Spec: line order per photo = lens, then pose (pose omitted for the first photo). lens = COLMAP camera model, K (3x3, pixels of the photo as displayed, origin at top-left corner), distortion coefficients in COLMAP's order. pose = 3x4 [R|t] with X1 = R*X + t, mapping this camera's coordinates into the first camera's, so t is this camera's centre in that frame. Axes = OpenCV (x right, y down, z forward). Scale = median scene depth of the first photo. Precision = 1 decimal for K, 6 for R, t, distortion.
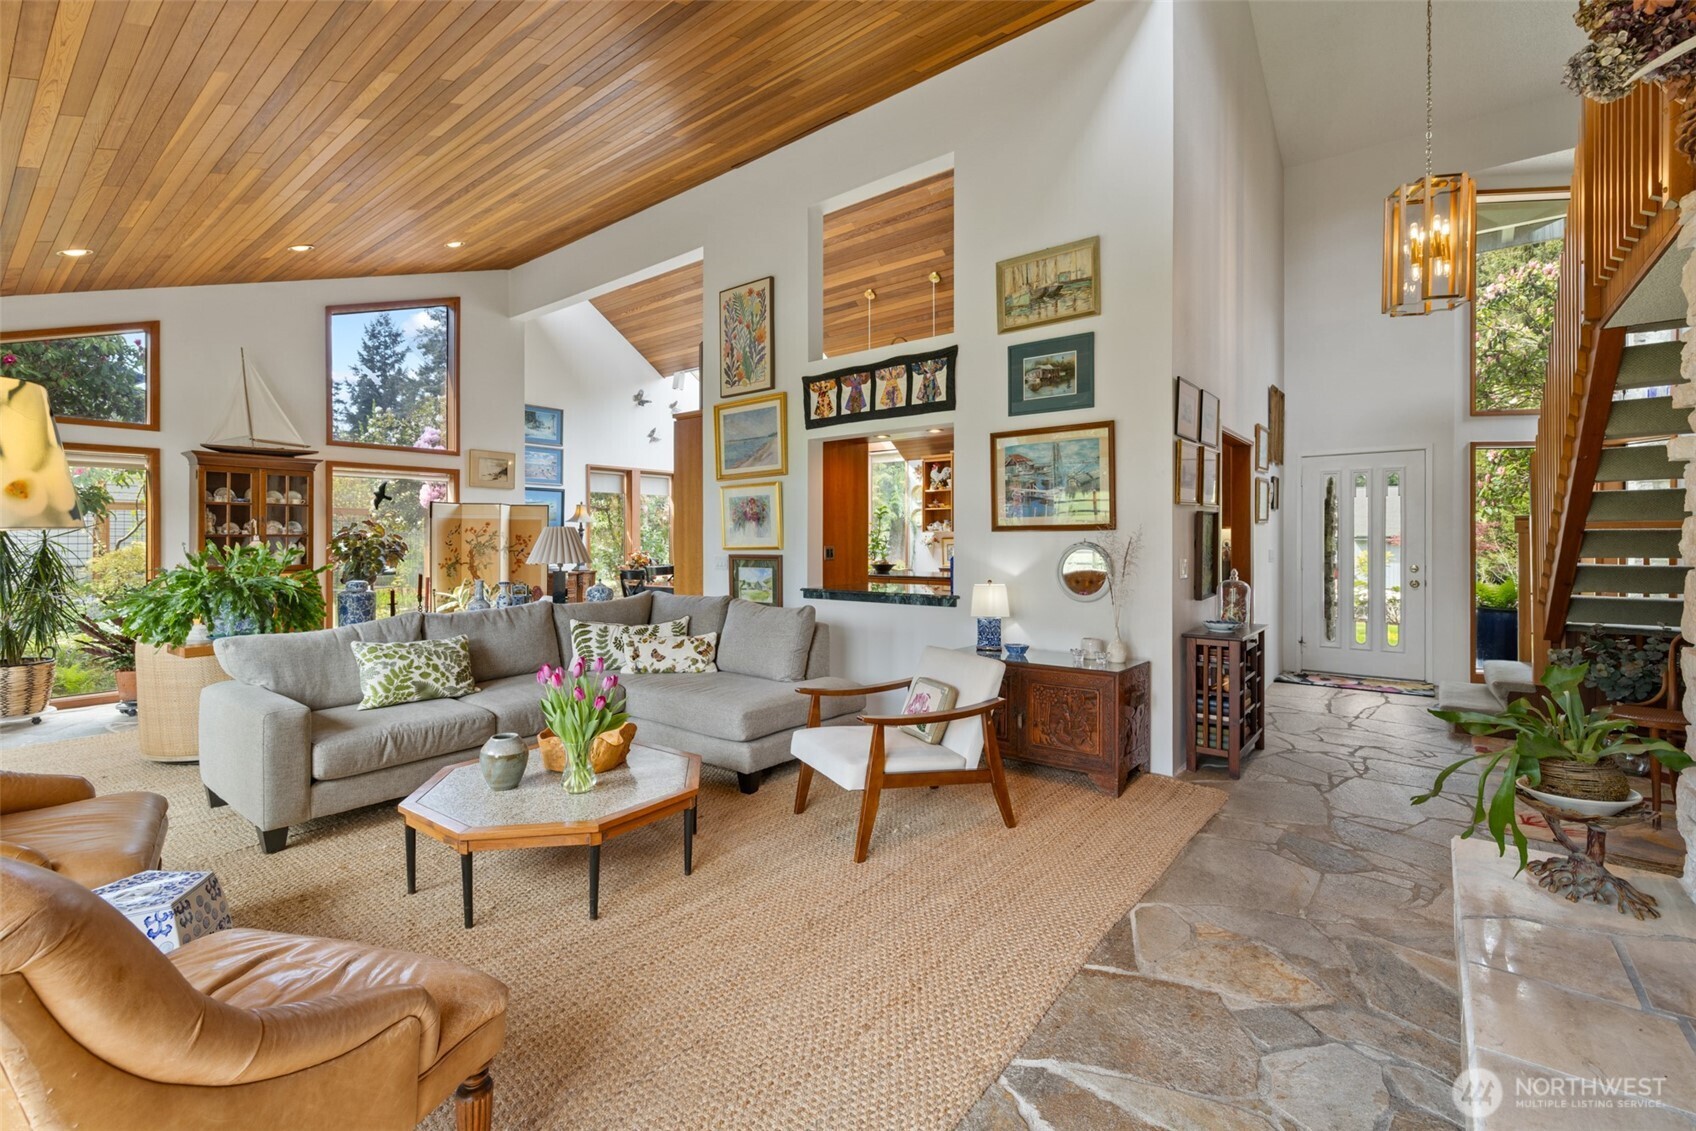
lens RADIAL K [[739.4, 0, 837.2], [0, 739.4, 545.1], [0, 0, 1]] dist [0.007017, 0.000180]
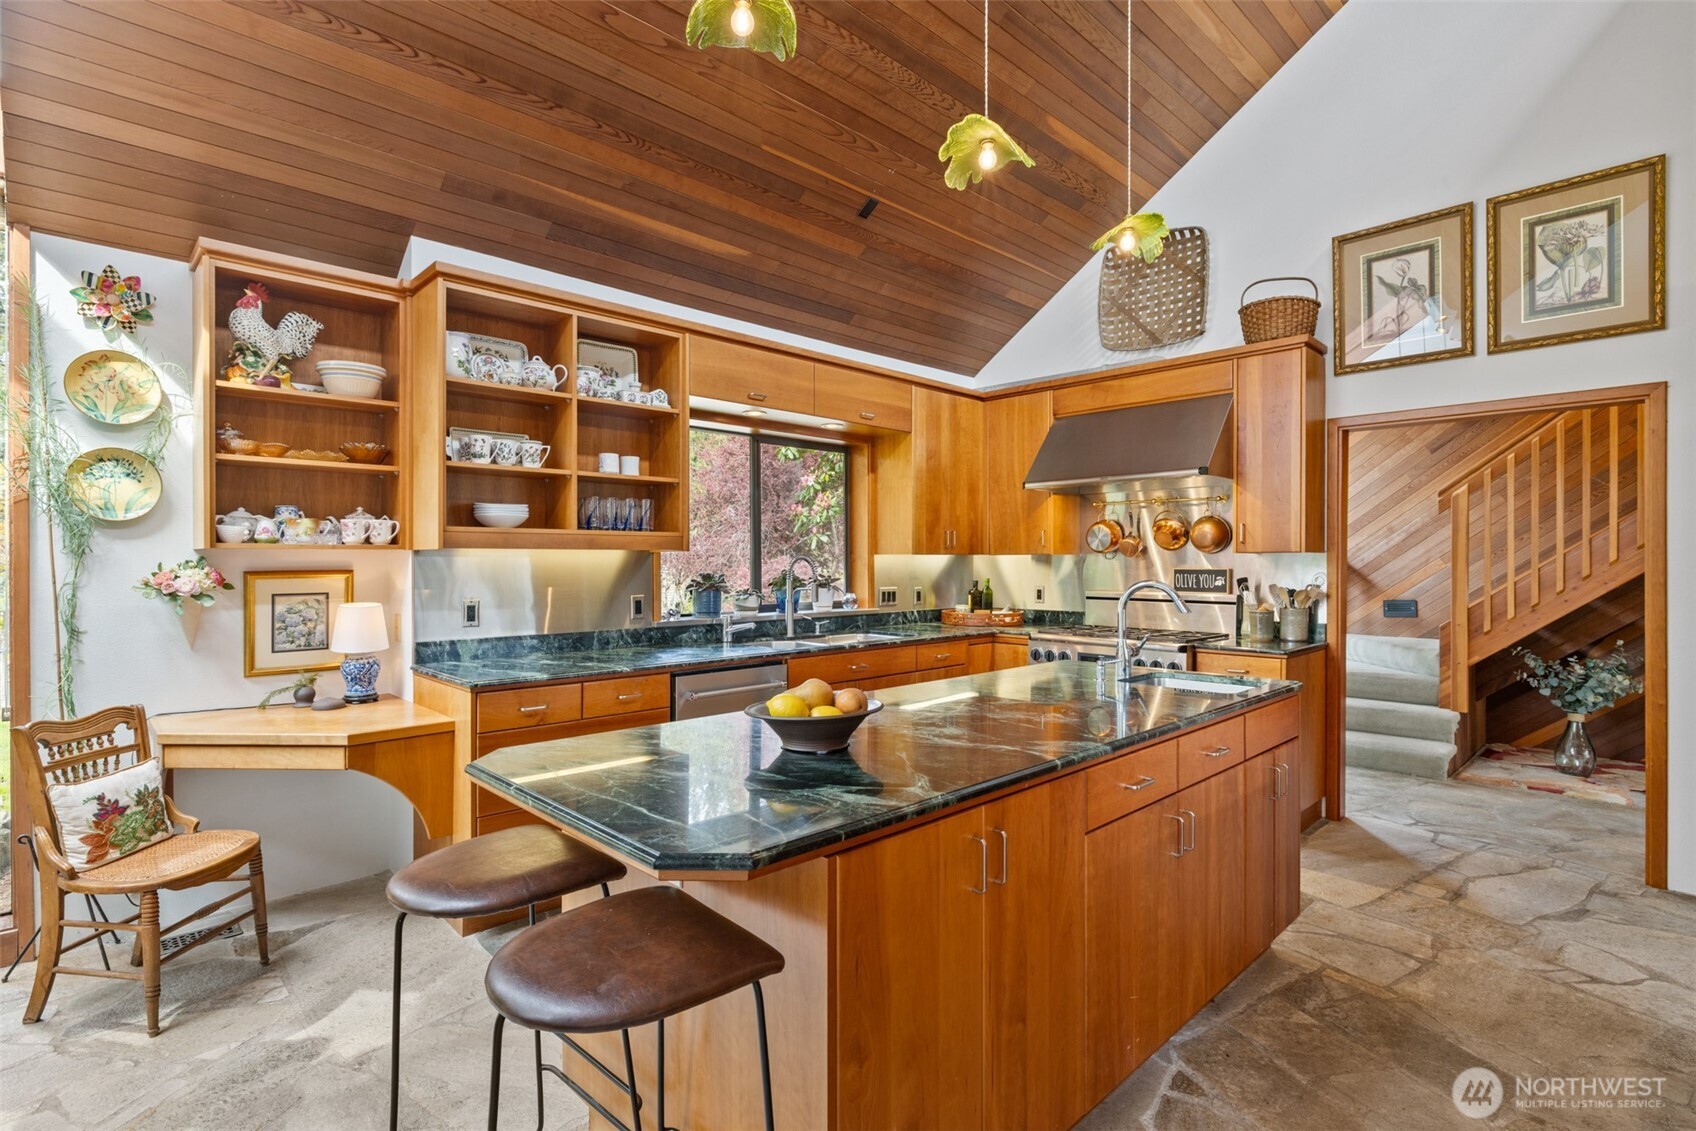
lens RADIAL K [[810.9, 0, 841.6], [0, 810.9, 566.9], [0, 0, 1]] dist [-0.000873, -0.000185]
pose [[0.133134, -0.004394, 0.991088, -0.212515], [0.012939, 0.999913, 0.002695, -0.017107], [-0.991014, 0.012465, 0.133179, 1.327339]]
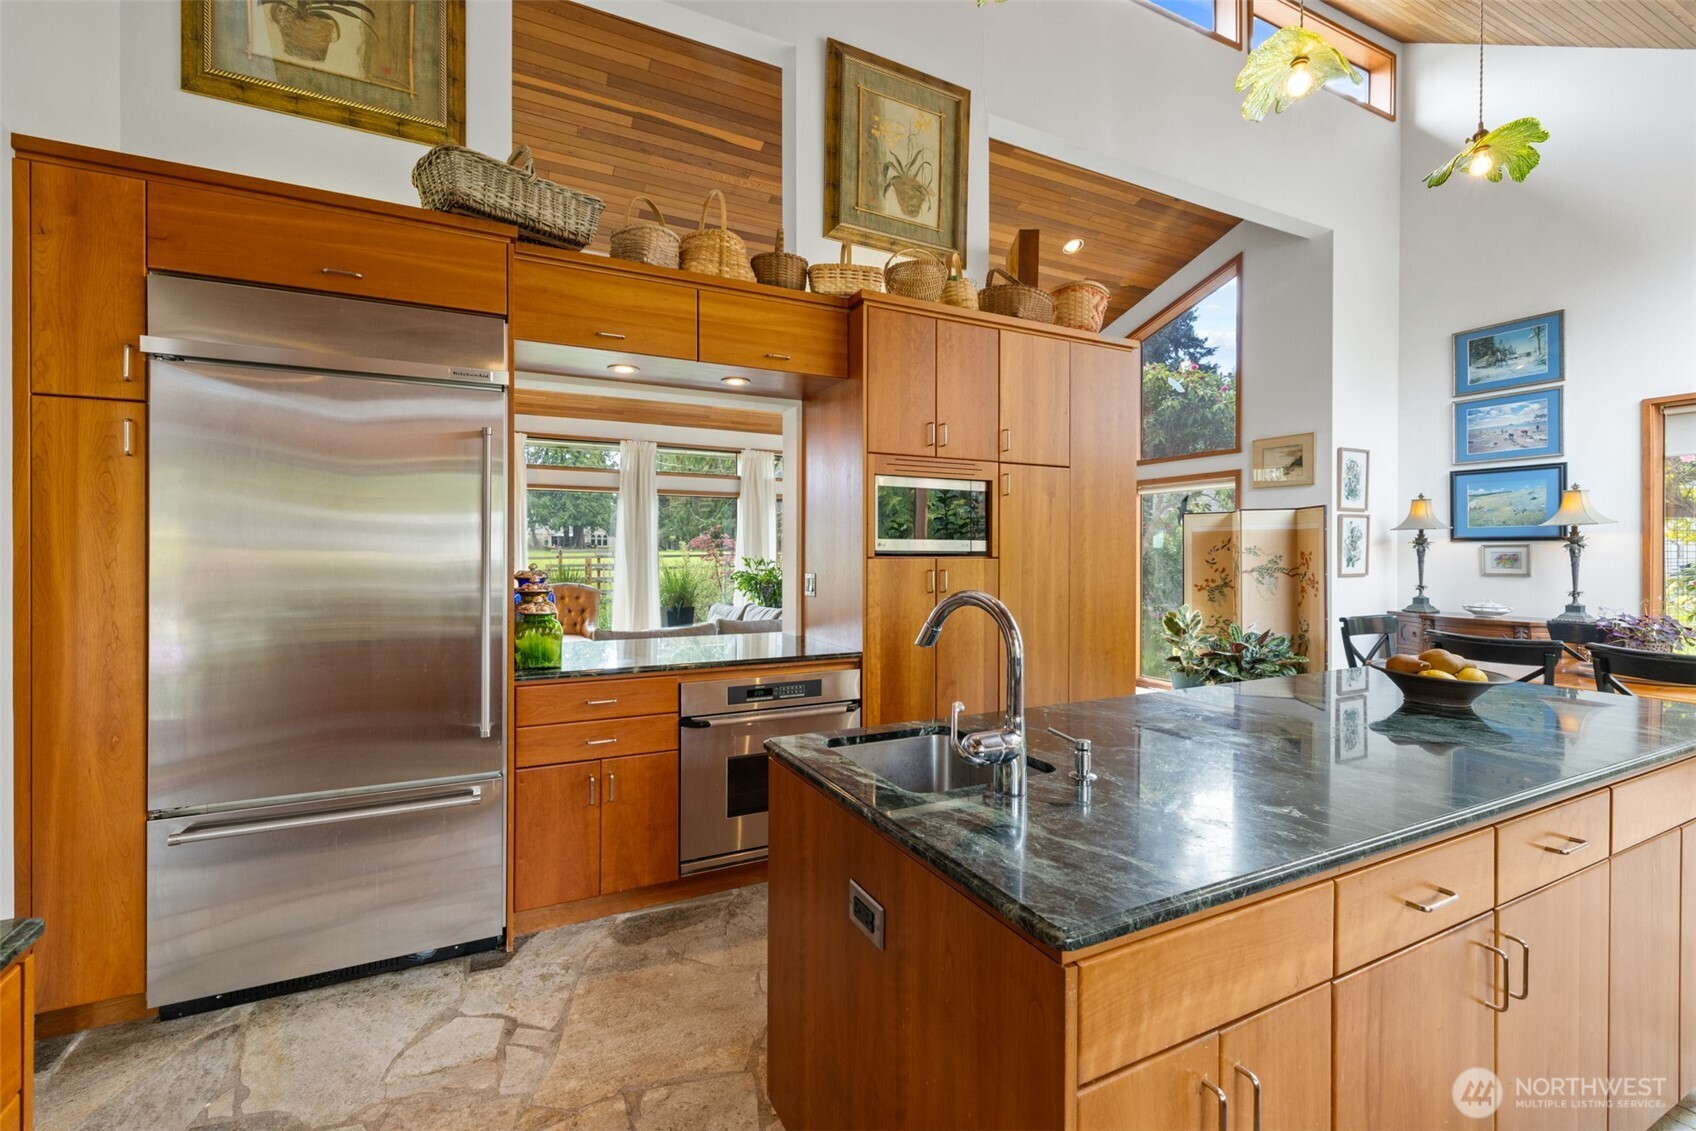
lens RADIAL K [[739.4, 0, 831.9], [0, 739.4, 547.2], [0, 0, 1]] dist [0.007017, 0.000180]
pose [[-0.428036, -0.002700, -0.903758, 0.535252], [-0.009055, 0.999958, 0.001301, -0.020606], [0.903716, 0.008740, -0.428042, 1.273383]]
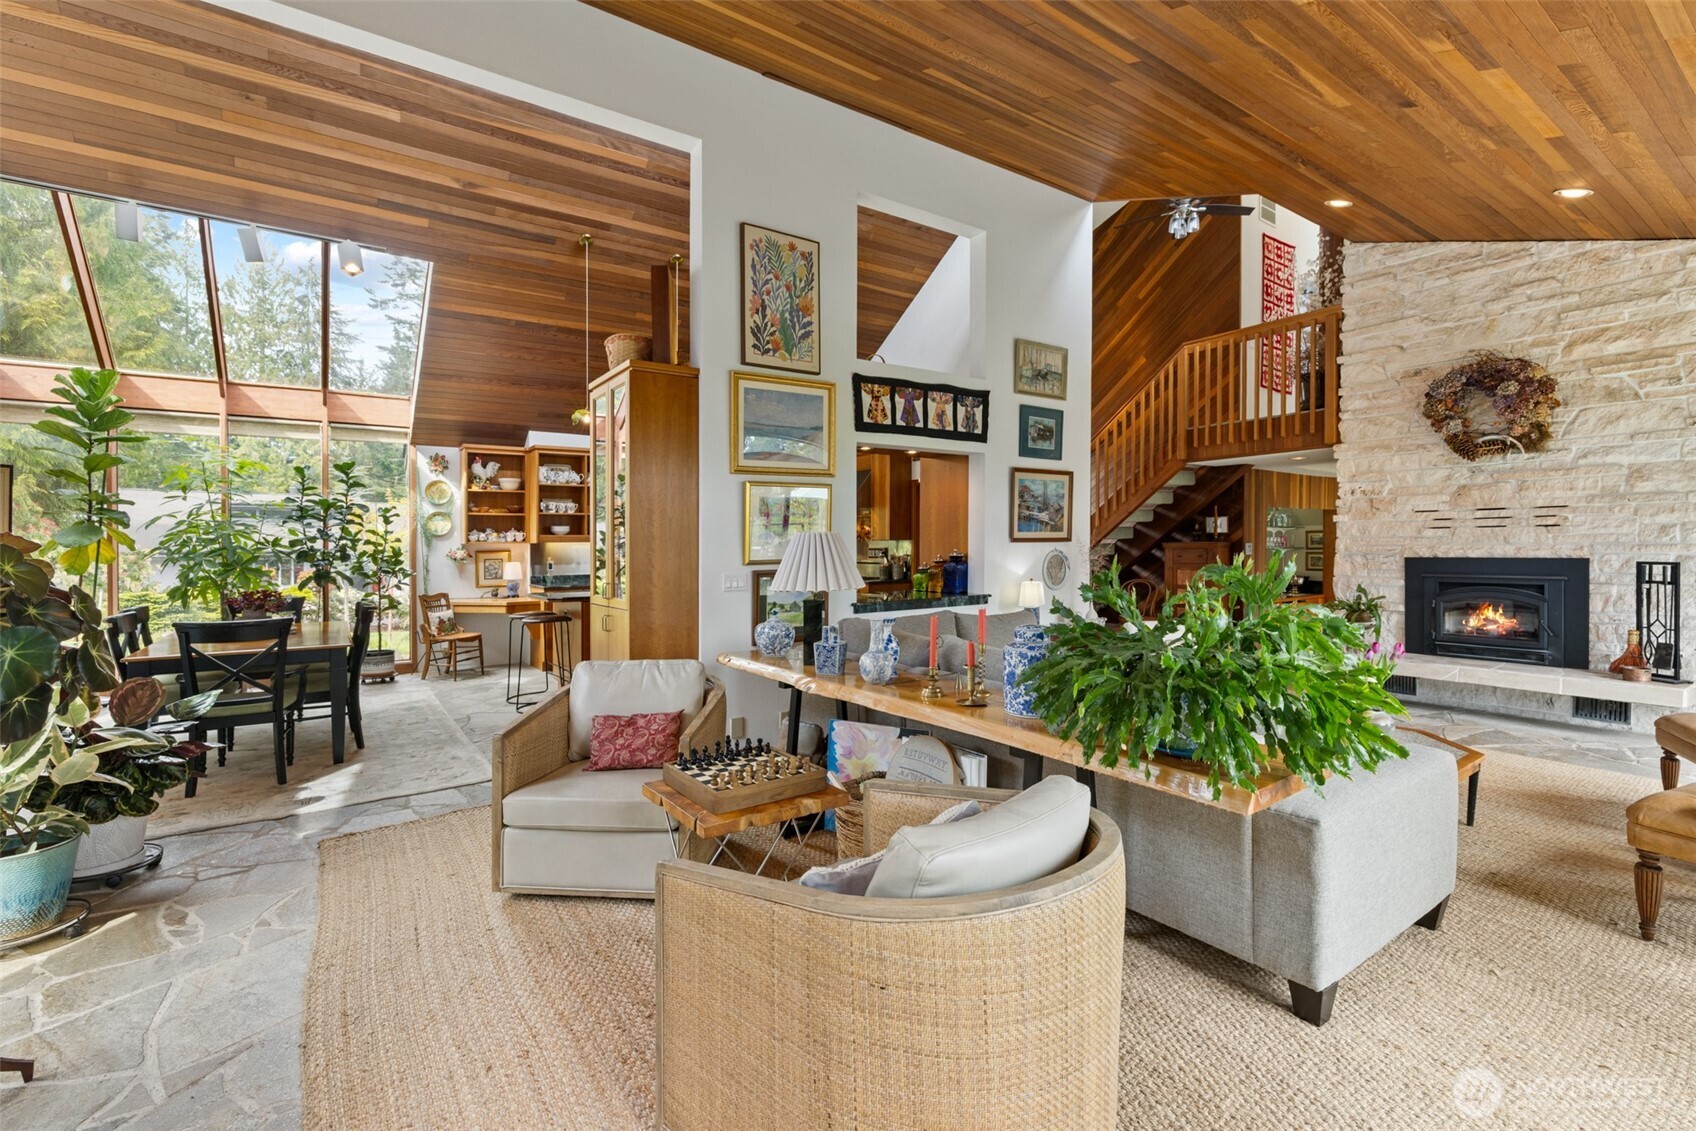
lens RADIAL K [[739.4, 0, 843.3], [0, 739.4, 565.4], [0, 0, 1]] dist [0.007017, 0.000180]
pose [[0.284665, -0.024000, 0.958327, -0.888996], [0.017628, 0.999649, 0.019798, -0.006385], [-0.958465, 0.011258, 0.284988, 0.716157]]
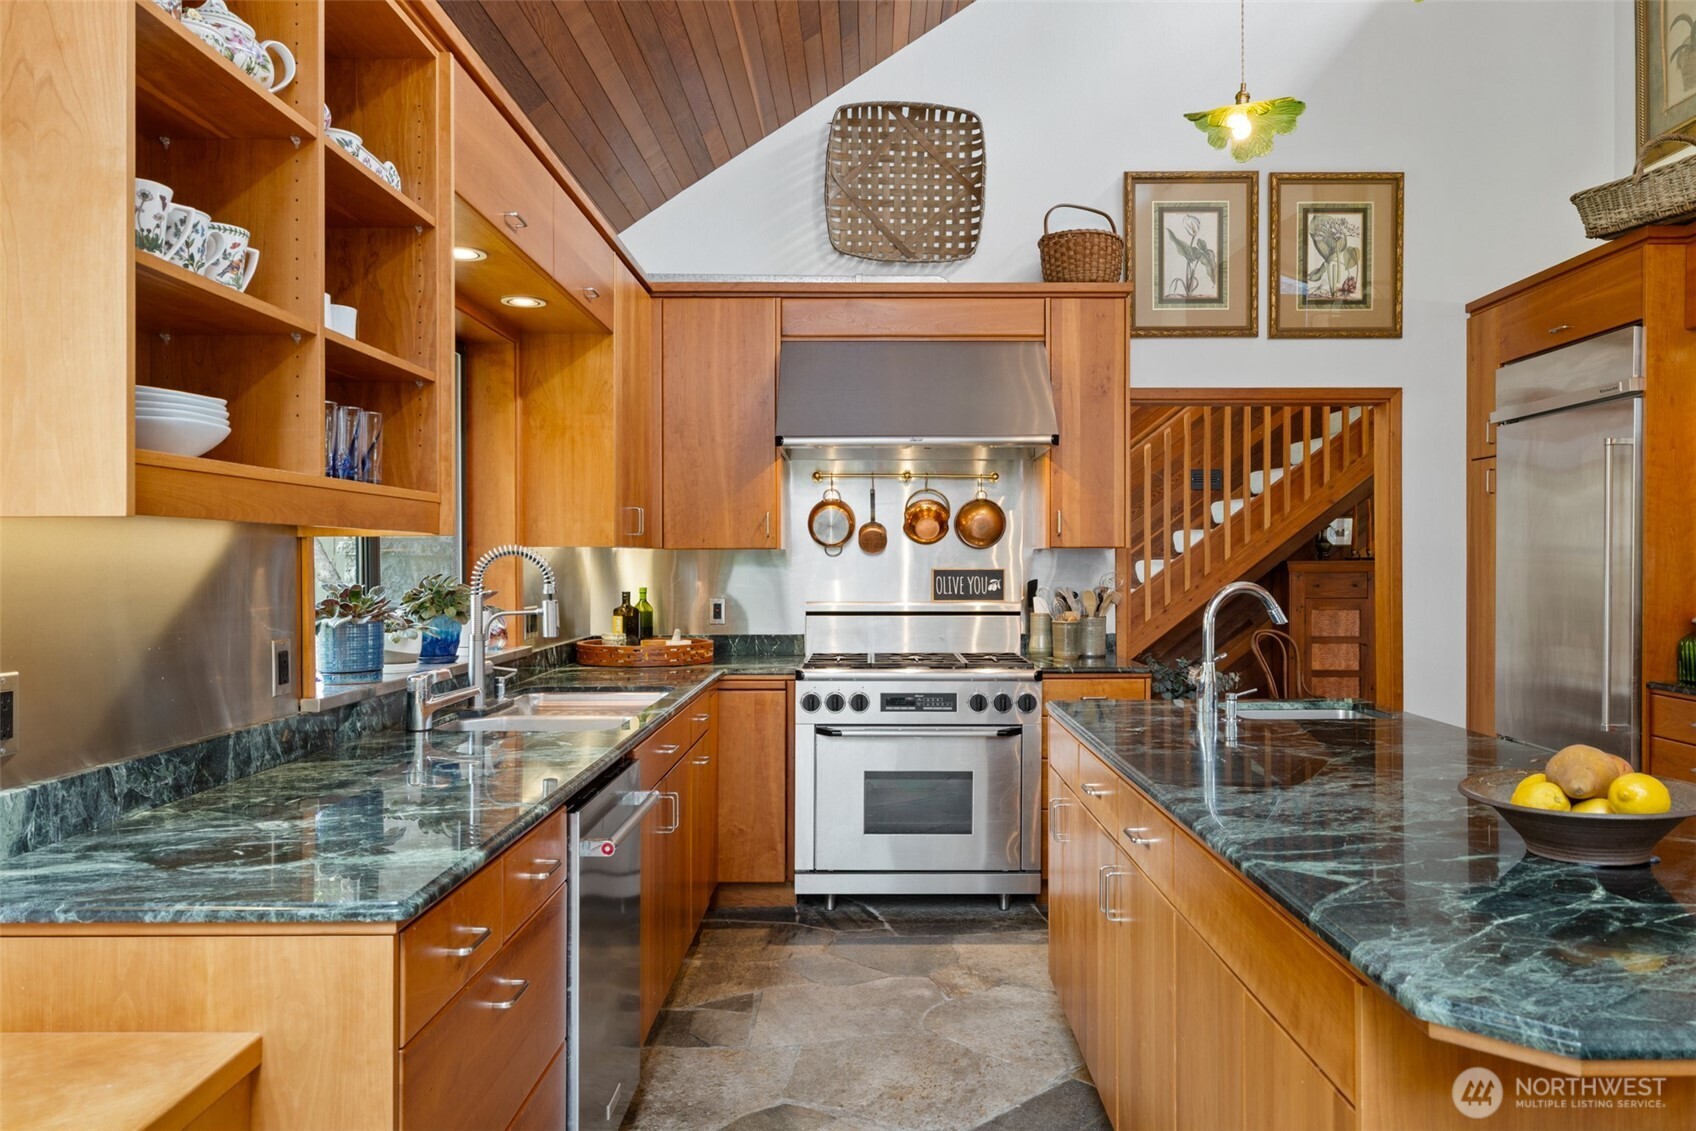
lens RADIAL K [[1184.3, 0, 862.6], [0, 1184.3, 576.3], [0, 0, 1]] dist [-0.012269, 0.003210]
pose [[-0.624147, -0.004932, 0.781291, -0.012448], [0.014814, 0.999726, 0.018145, -0.020069], [-0.781167, 0.022899, -0.623903, 1.683054]]
